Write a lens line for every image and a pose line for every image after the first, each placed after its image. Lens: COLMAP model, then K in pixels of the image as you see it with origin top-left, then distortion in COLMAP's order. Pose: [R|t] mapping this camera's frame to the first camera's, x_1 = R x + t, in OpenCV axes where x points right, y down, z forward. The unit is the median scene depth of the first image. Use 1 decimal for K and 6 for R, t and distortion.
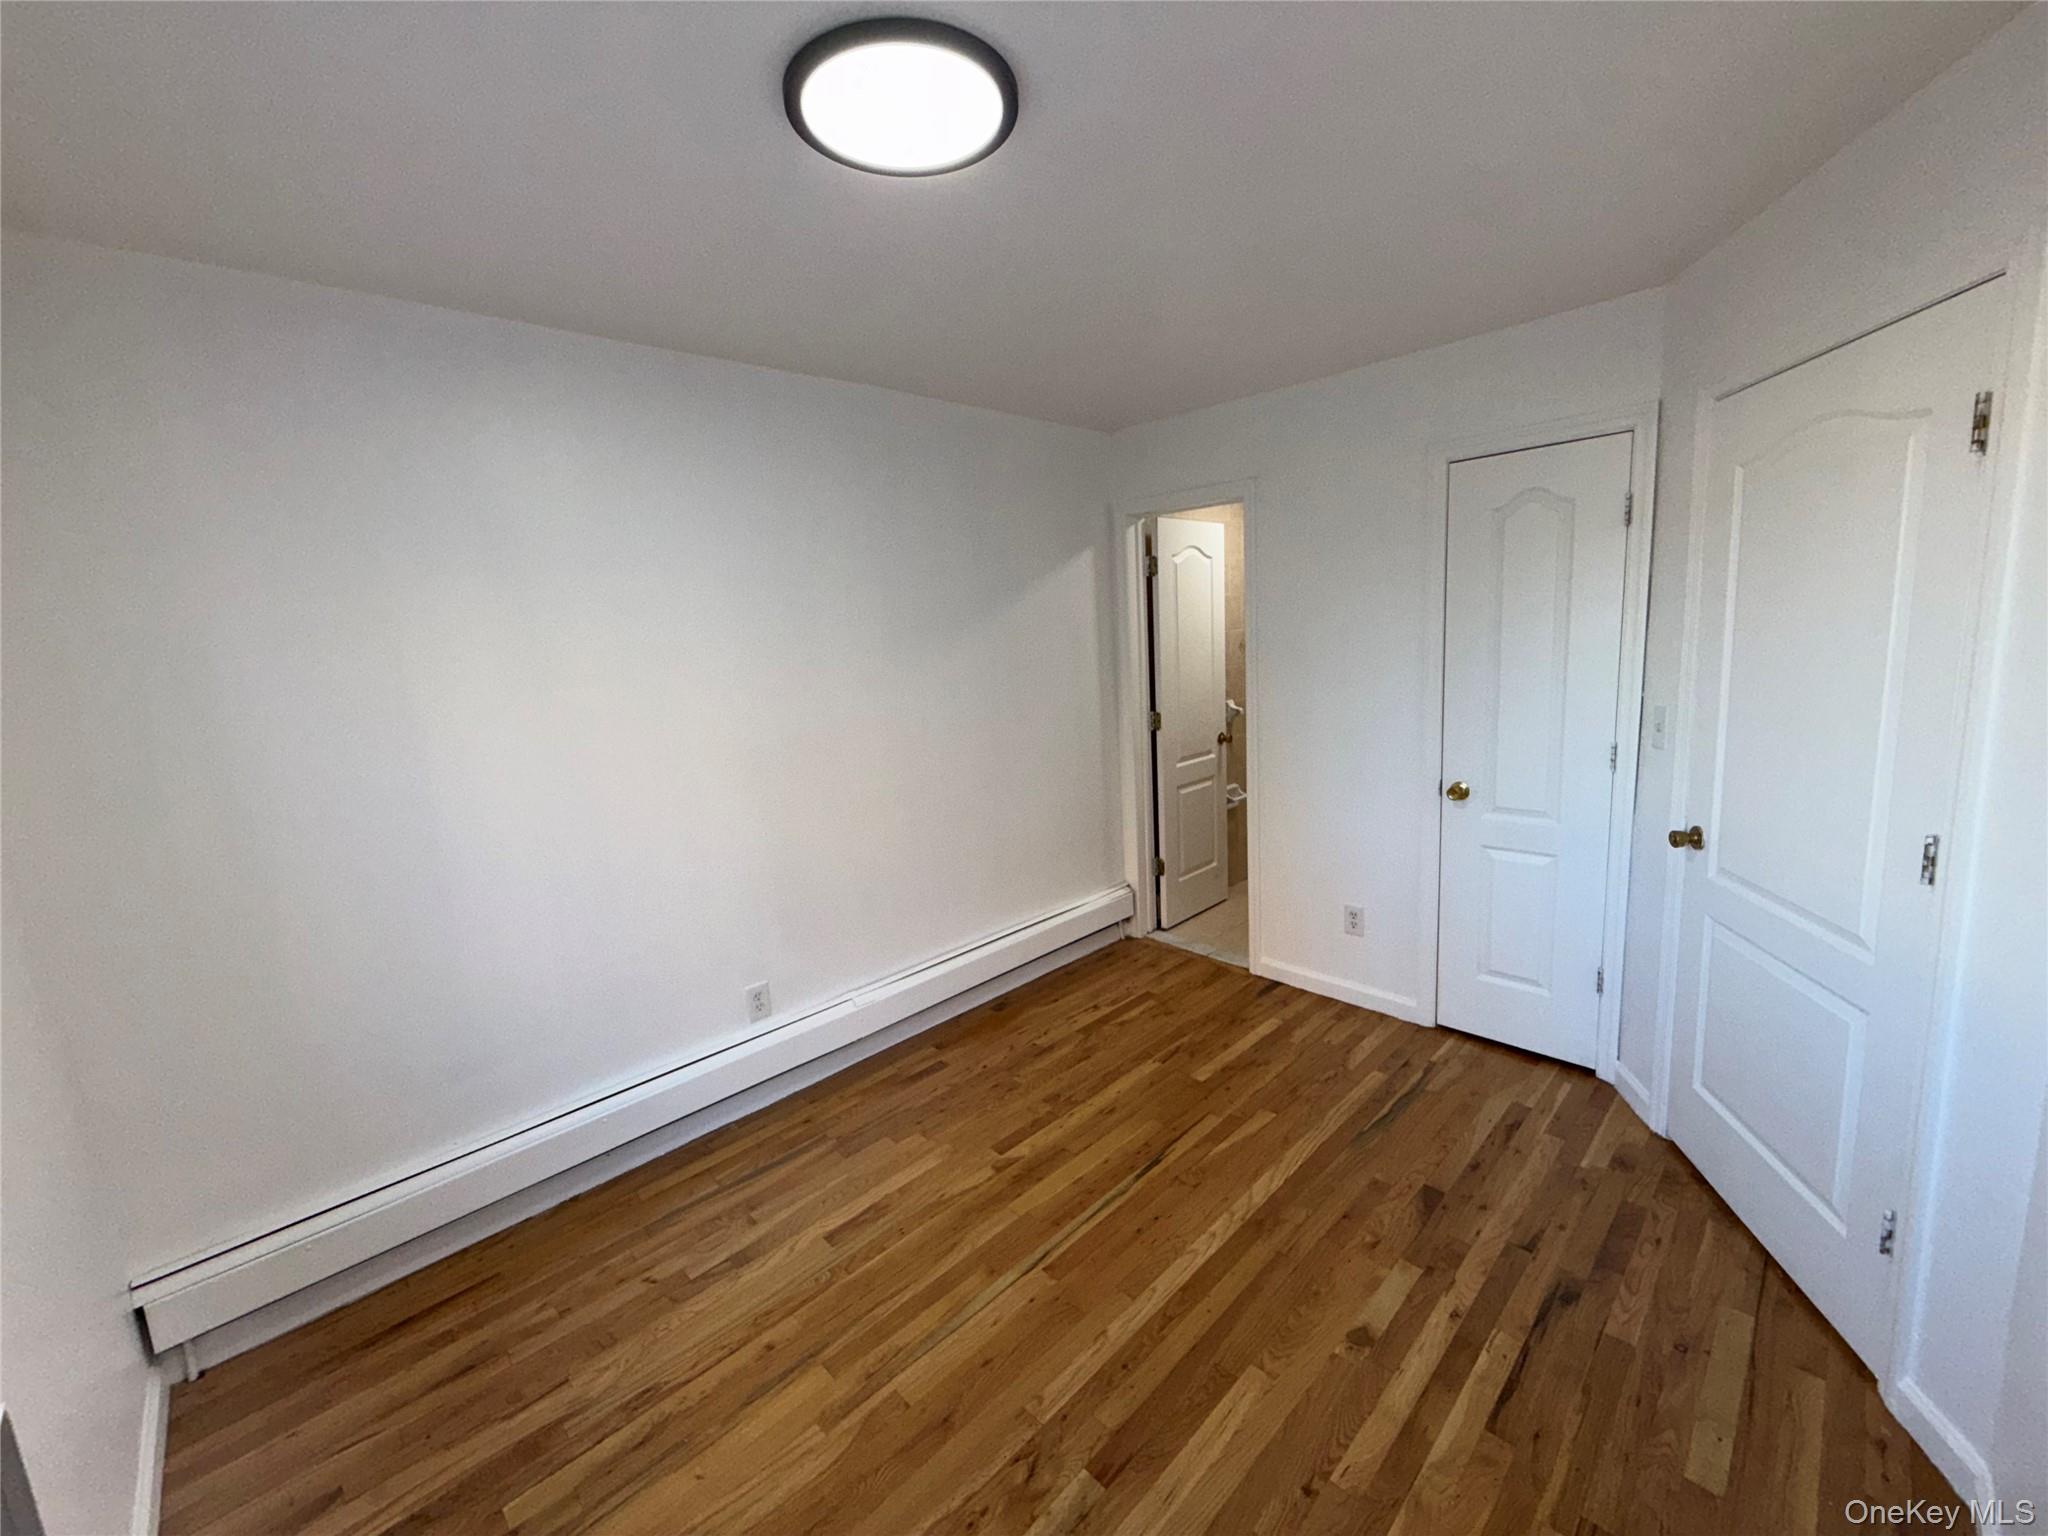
lens RADIAL K [[818.4, 0, 1018.6], [0, 818.4, 766.9], [0, 0, 1]] dist [-0.000573, 0.000201]
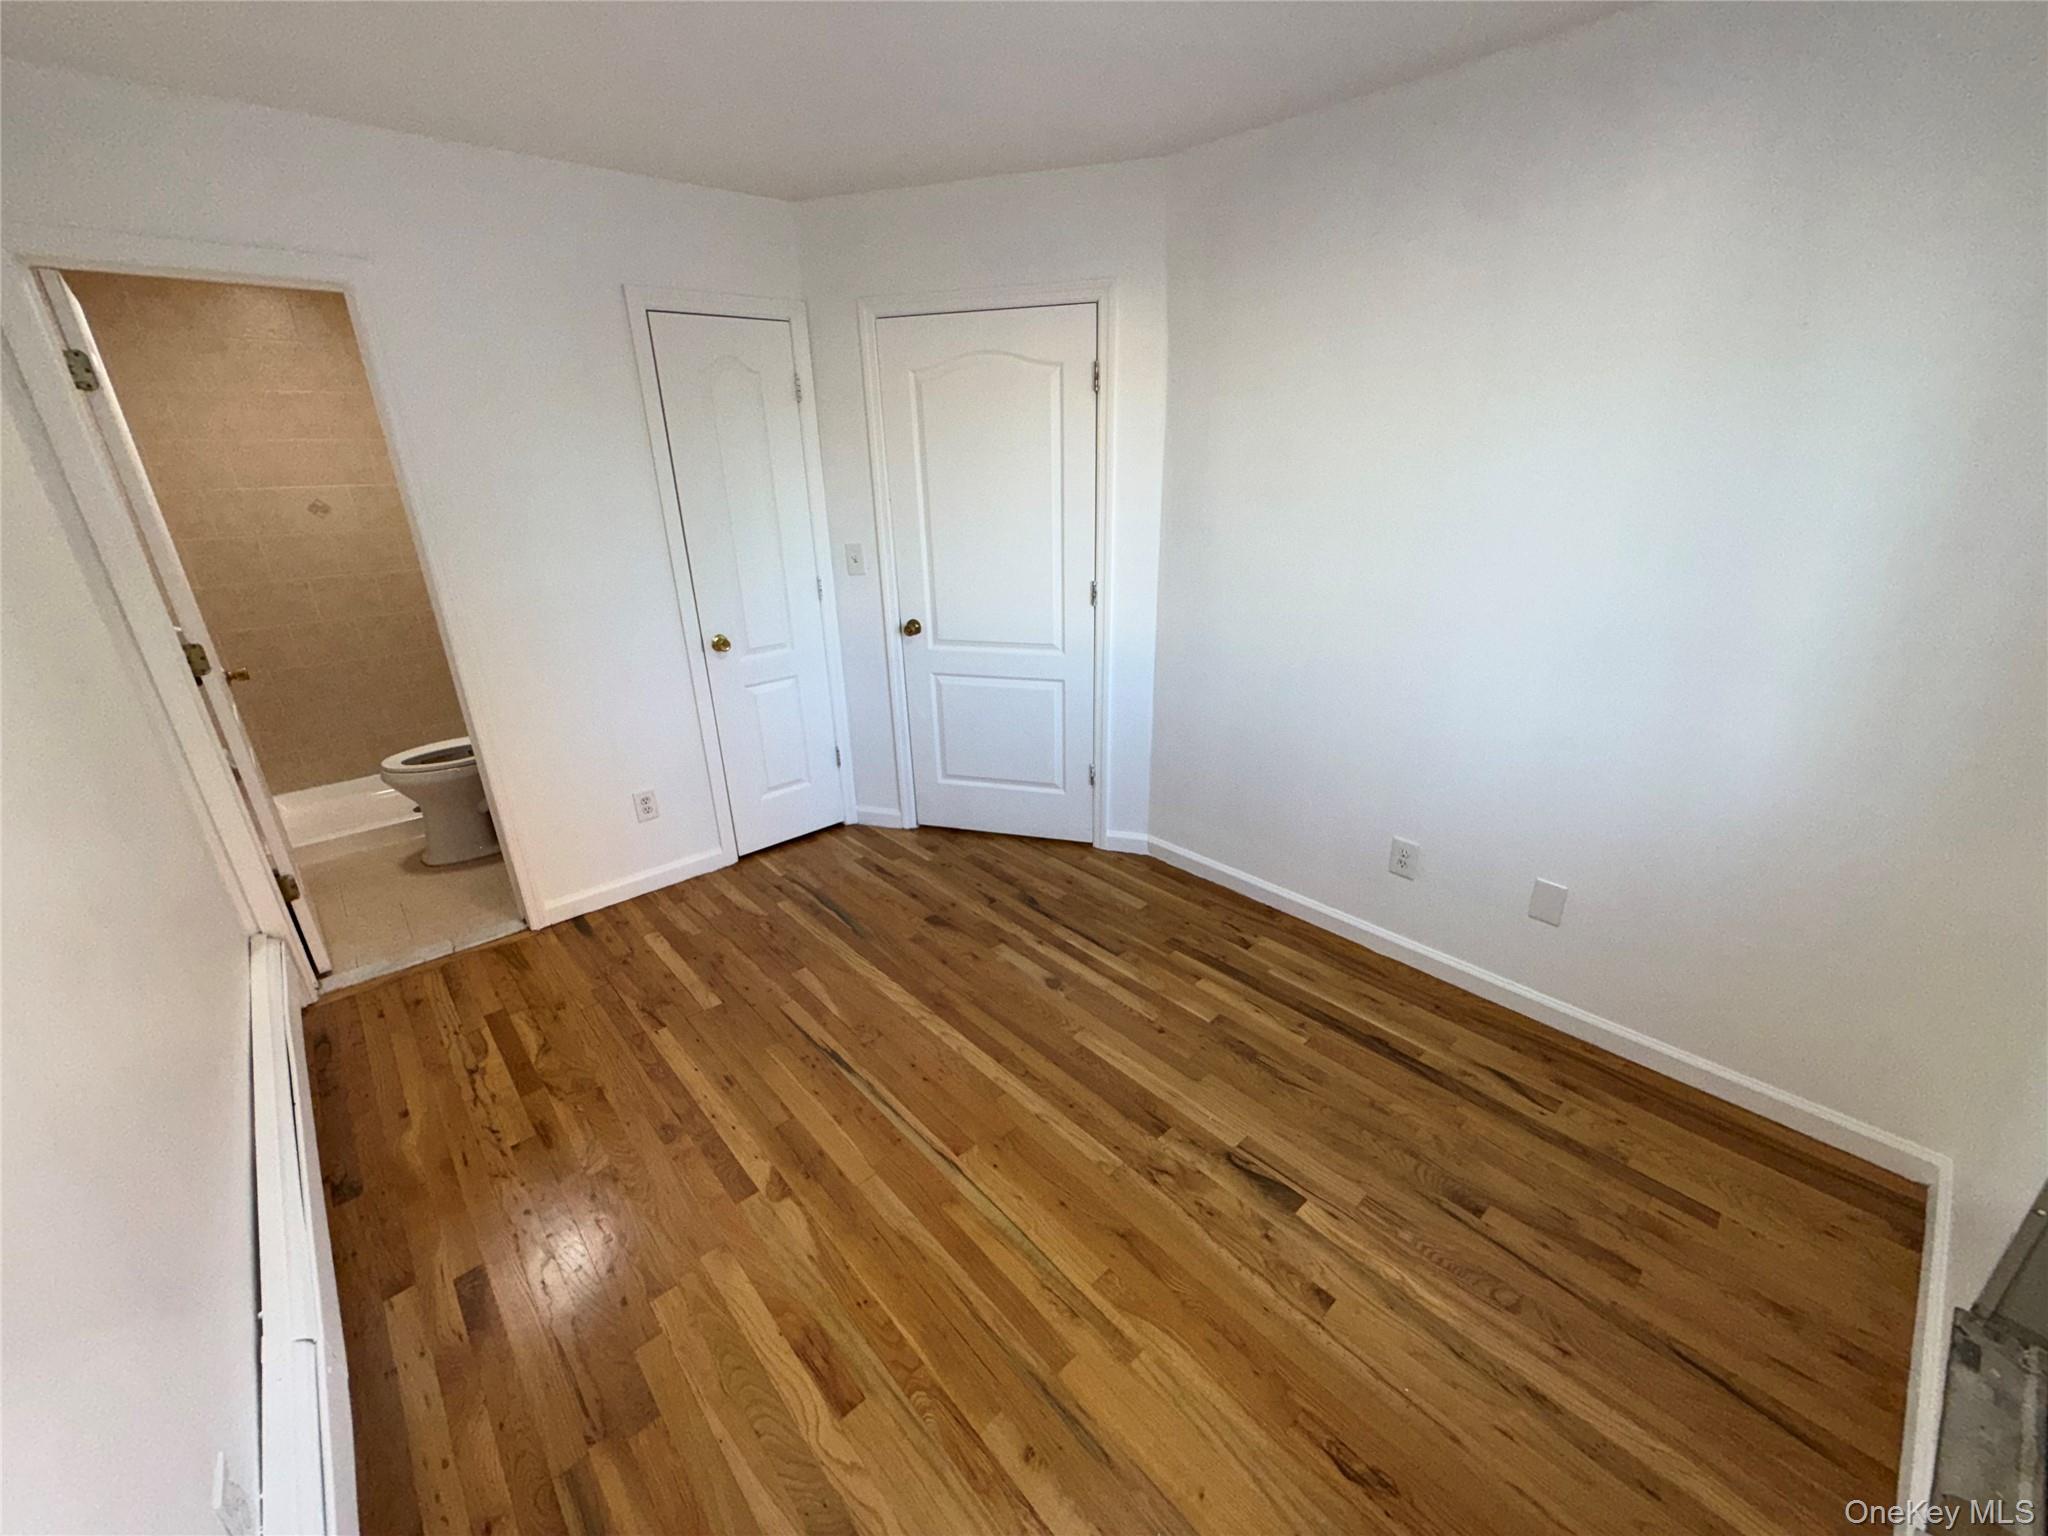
lens RADIAL K [[824.7, 0, 1018.8], [0, 824.7, 767.3], [0, 0, 1]] dist [0.000163, -0.000552]
pose [[0.037560, -0.312330, 0.949231, -0.721001], [0.185911, 0.935502, 0.300456, -0.094395], [-0.981849, 0.165187, 0.093203, 0.727623]]
